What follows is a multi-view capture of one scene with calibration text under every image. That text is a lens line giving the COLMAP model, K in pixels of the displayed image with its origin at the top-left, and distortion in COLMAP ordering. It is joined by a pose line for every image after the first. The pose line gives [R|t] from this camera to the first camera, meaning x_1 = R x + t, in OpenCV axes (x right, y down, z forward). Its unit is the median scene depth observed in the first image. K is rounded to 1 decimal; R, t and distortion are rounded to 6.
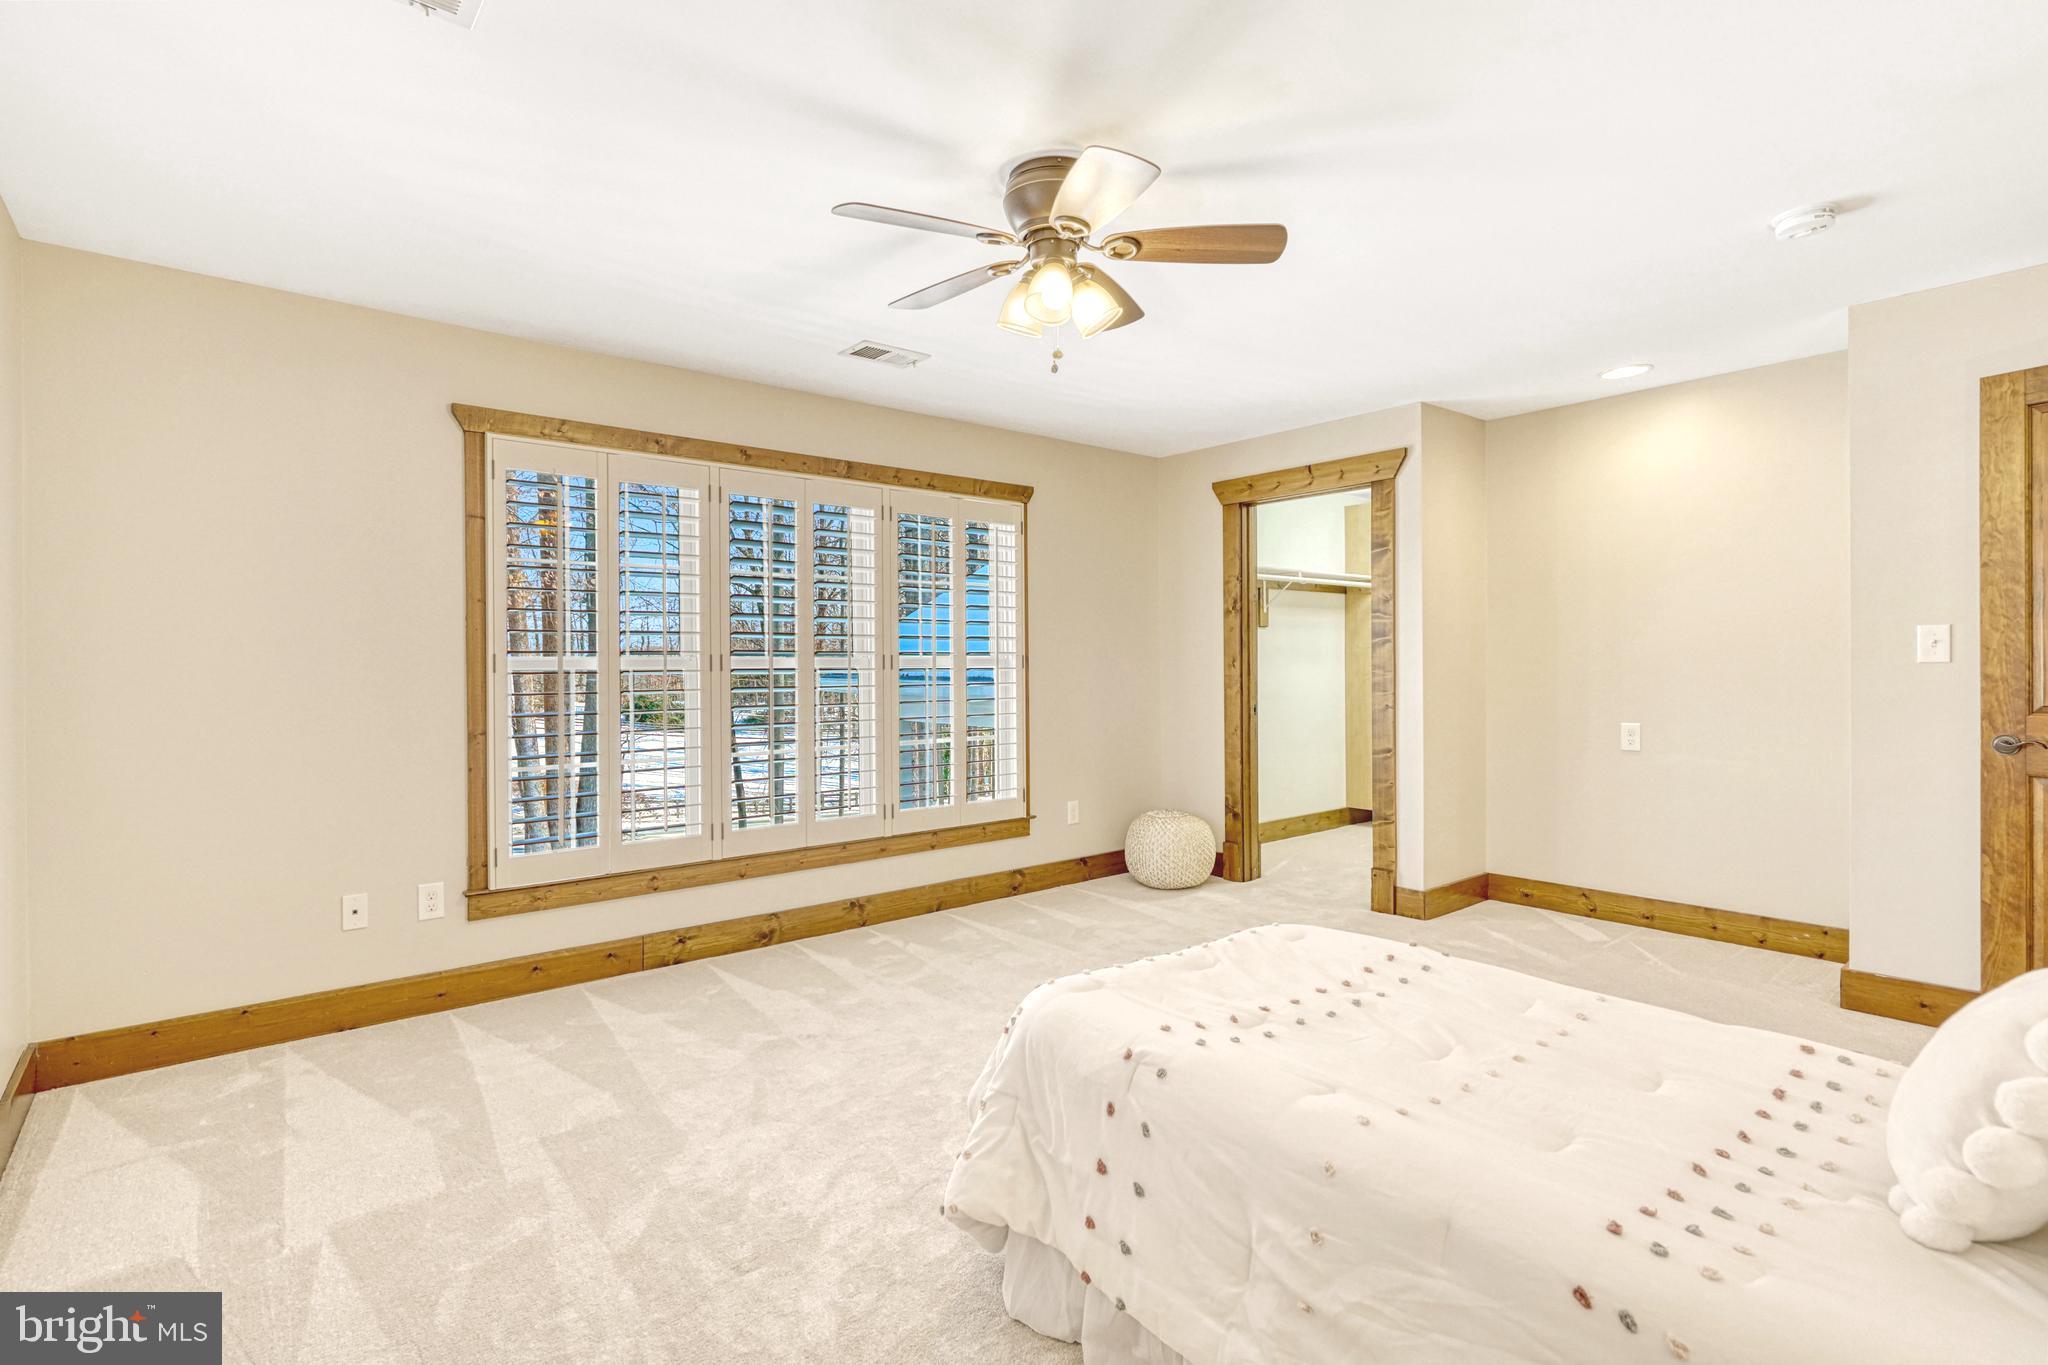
lens RADIAL K [[964.0, 0, 1034.1], [0, 964.0, 663.0], [0, 0, 1]] dist [-0.001848, 0.000507]
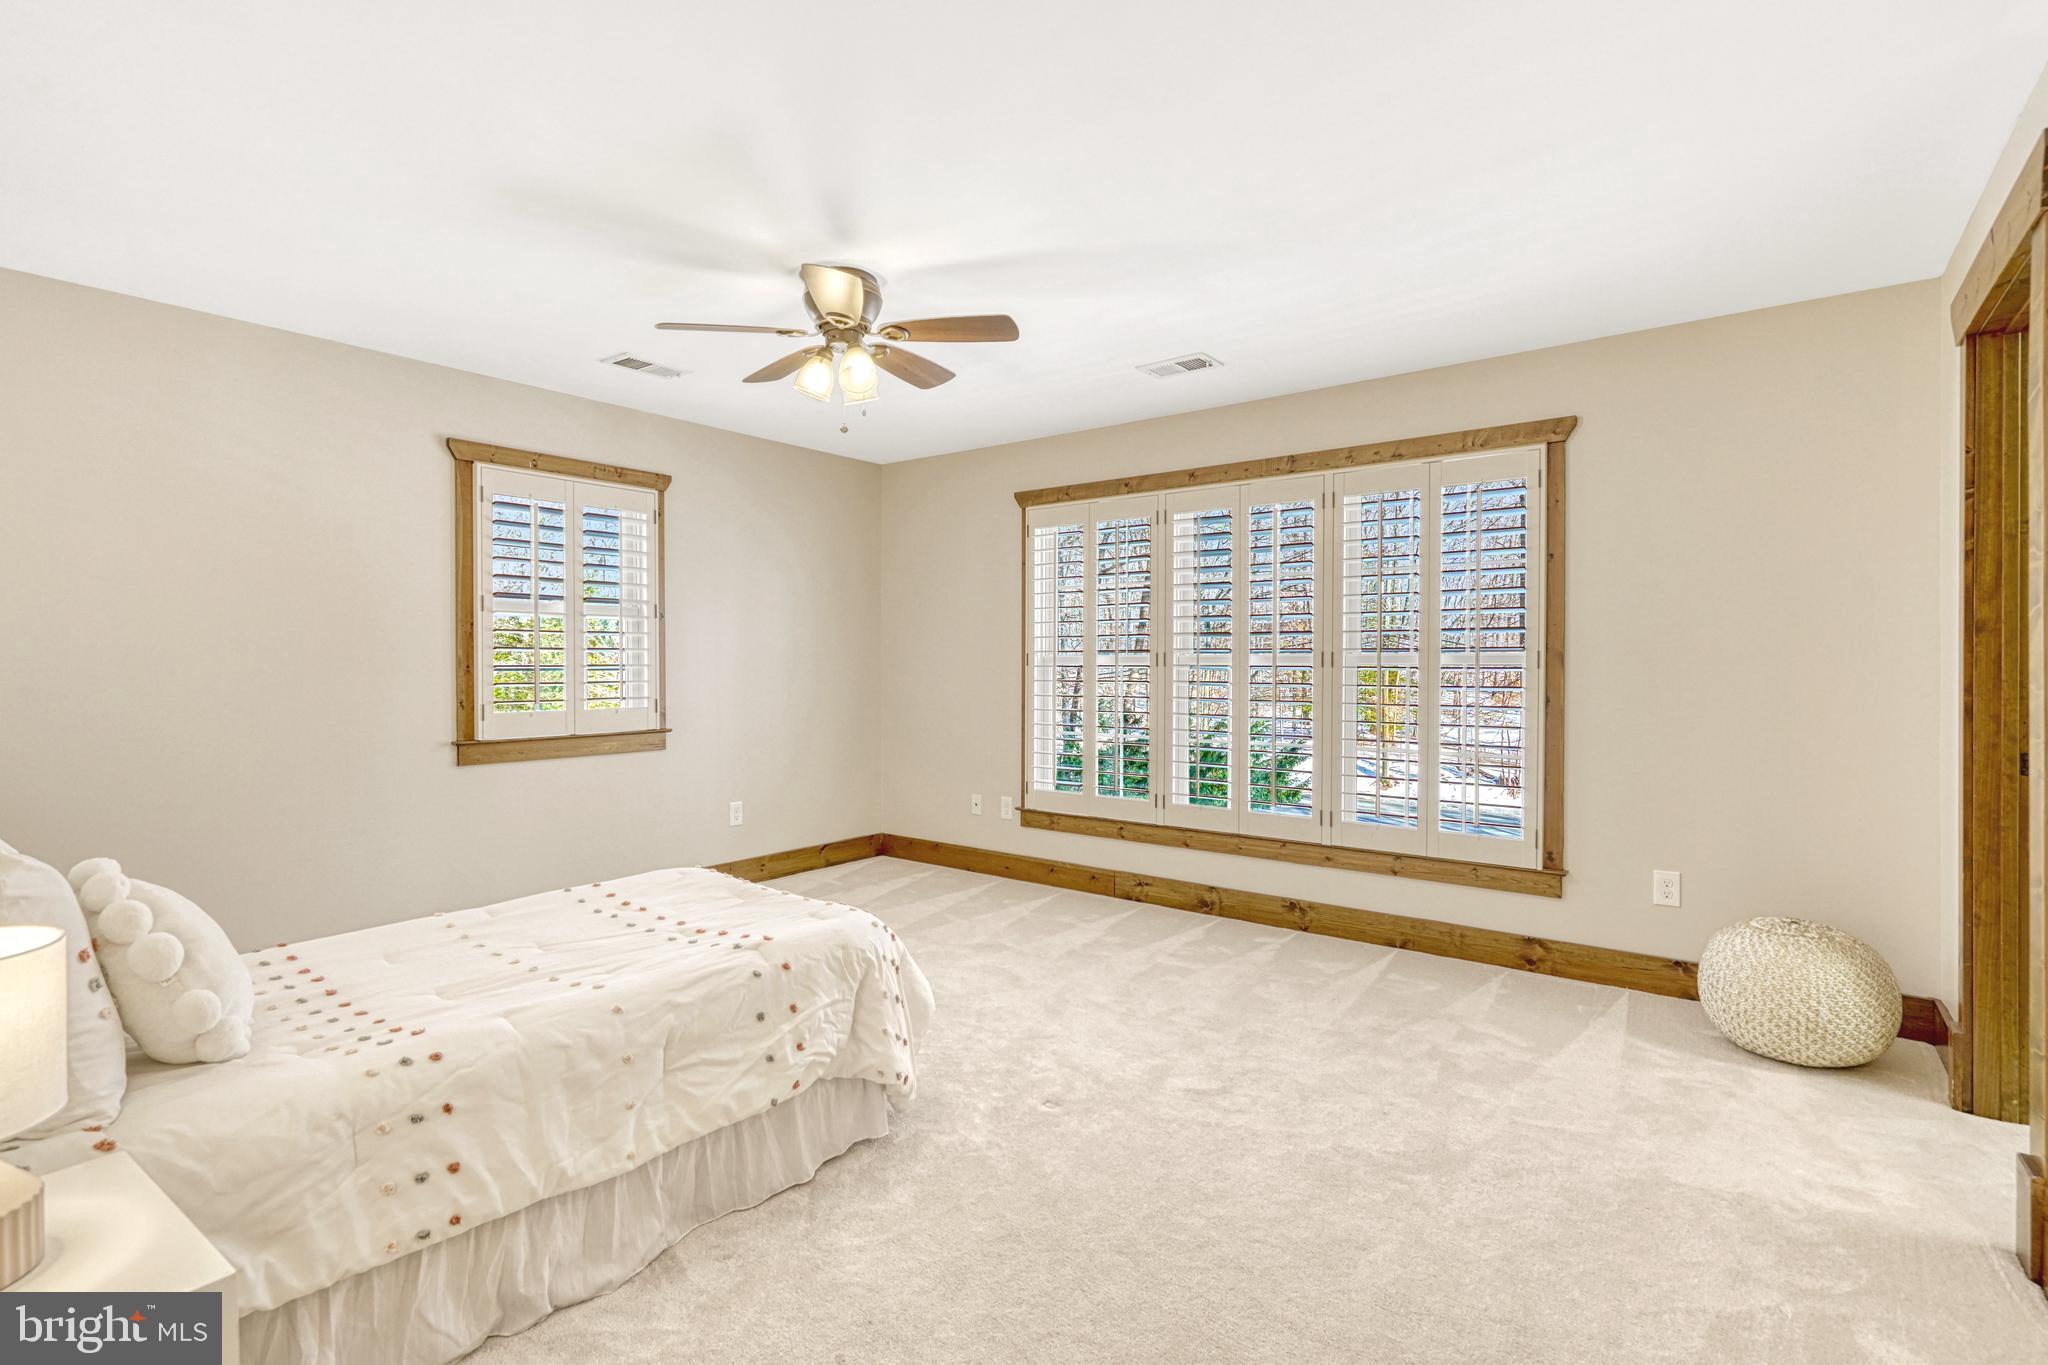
lens RADIAL K [[964.0, 0, 1024.2], [0, 964.0, 671.8], [0, 0, 1]] dist [-0.001848, 0.000507]
pose [[0.212001, 0.014622, -0.977160, 0.749831], [-0.002440, 0.999893, 0.014433, -0.001941], [0.977266, -0.000675, 0.212014, 0.548329]]
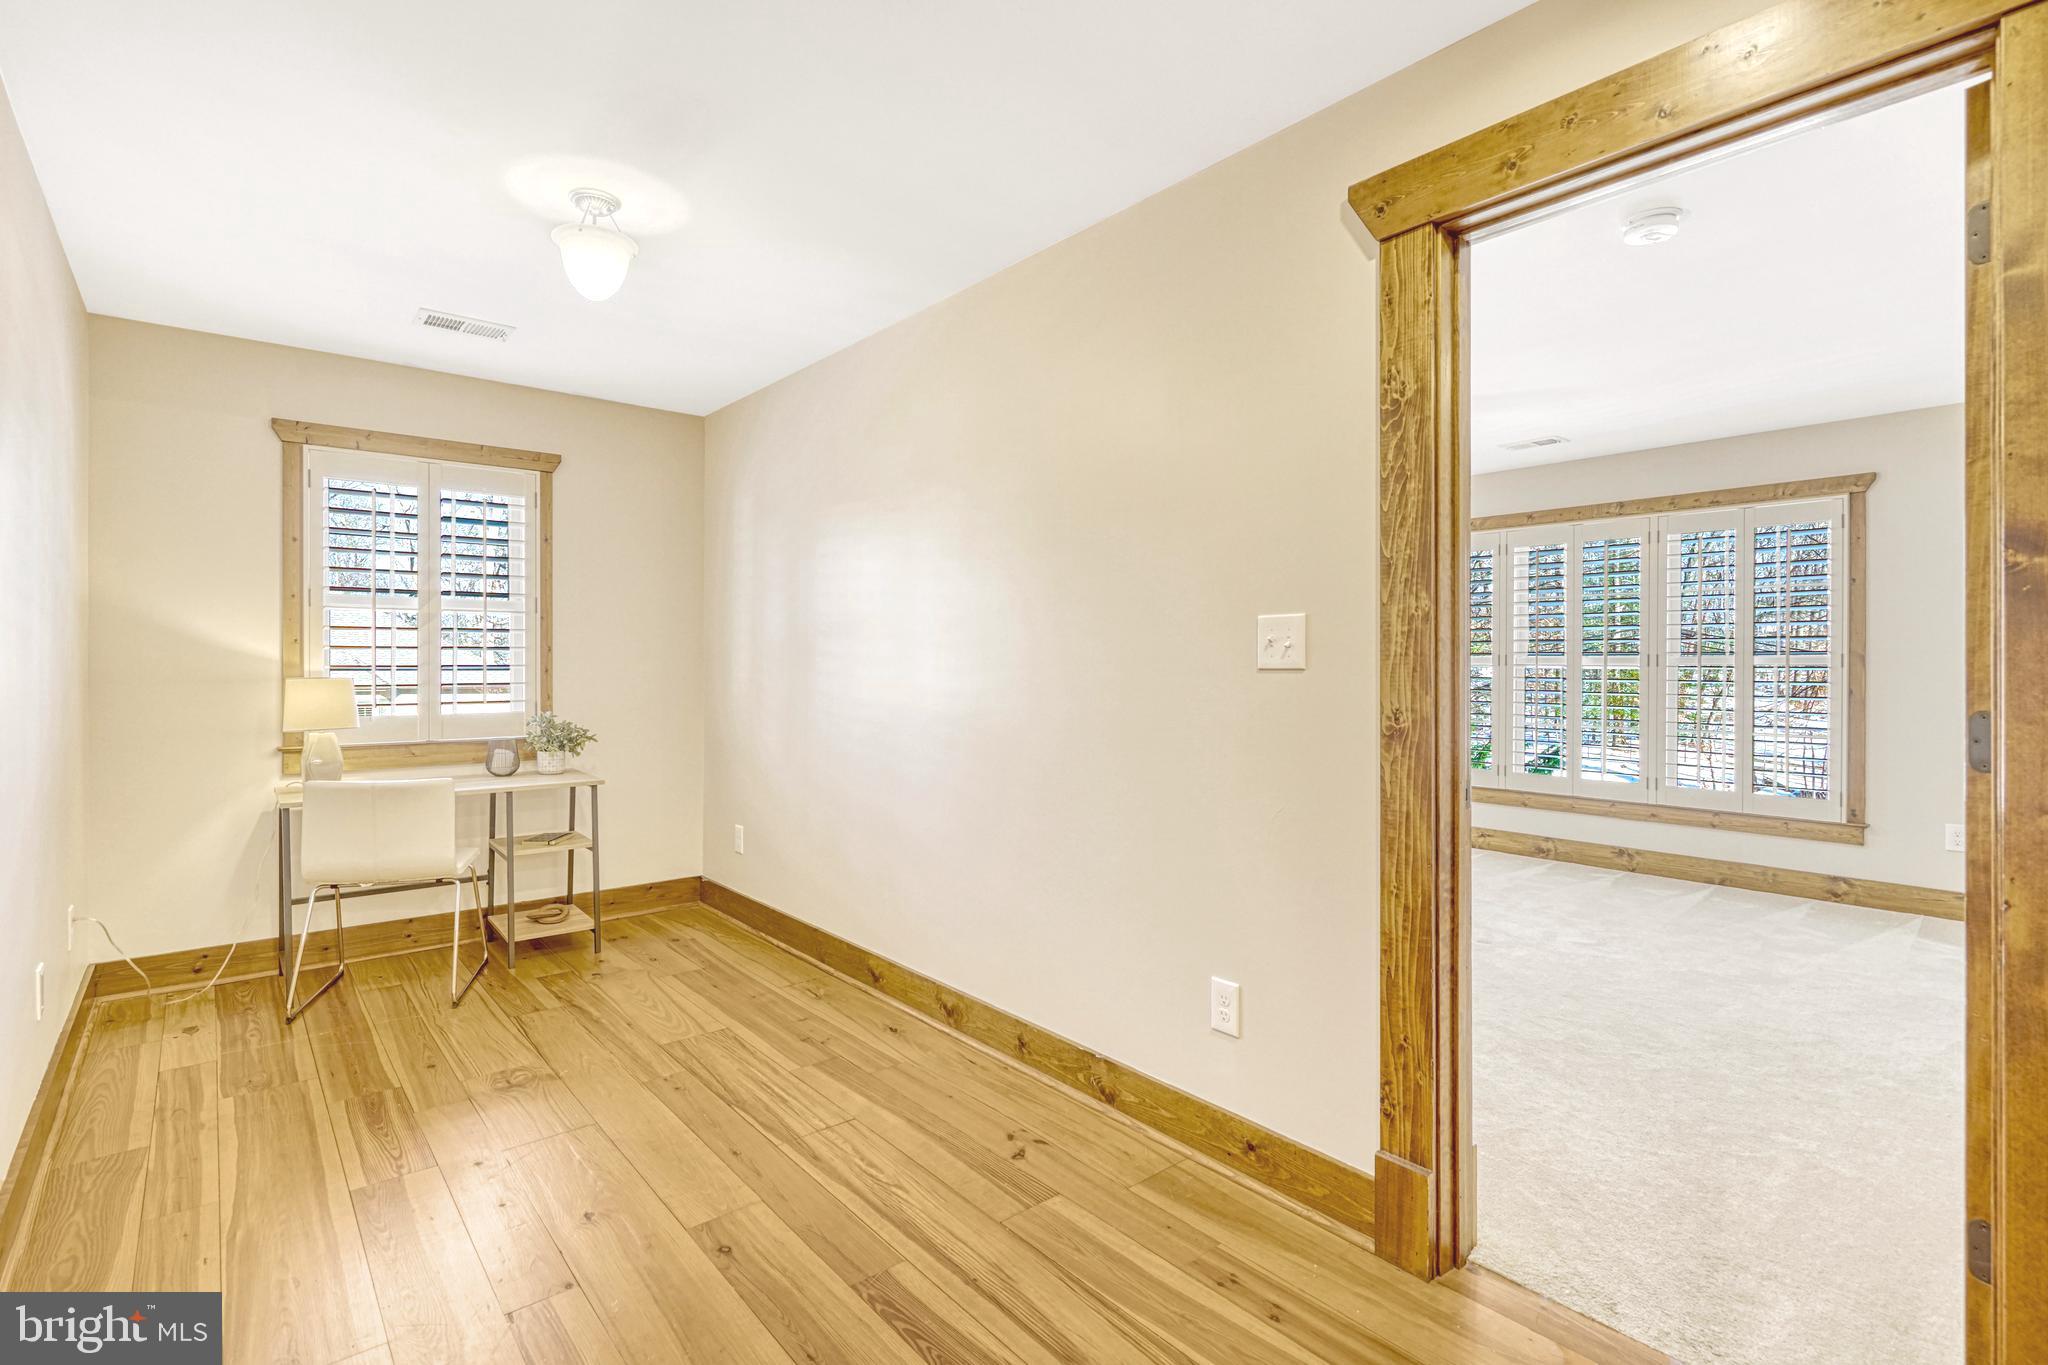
lens RADIAL K [[964.0, 0, 1020.2], [0, 964.0, 665.0], [0, 0, 1]] dist [-0.001848, 0.000507]
pose [[-0.008716, 0.008463, -0.999926, 1.137519], [-0.001528, 0.999963, 0.008477, -0.004350], [0.999961, 0.001601, -0.008703, 0.230782]]
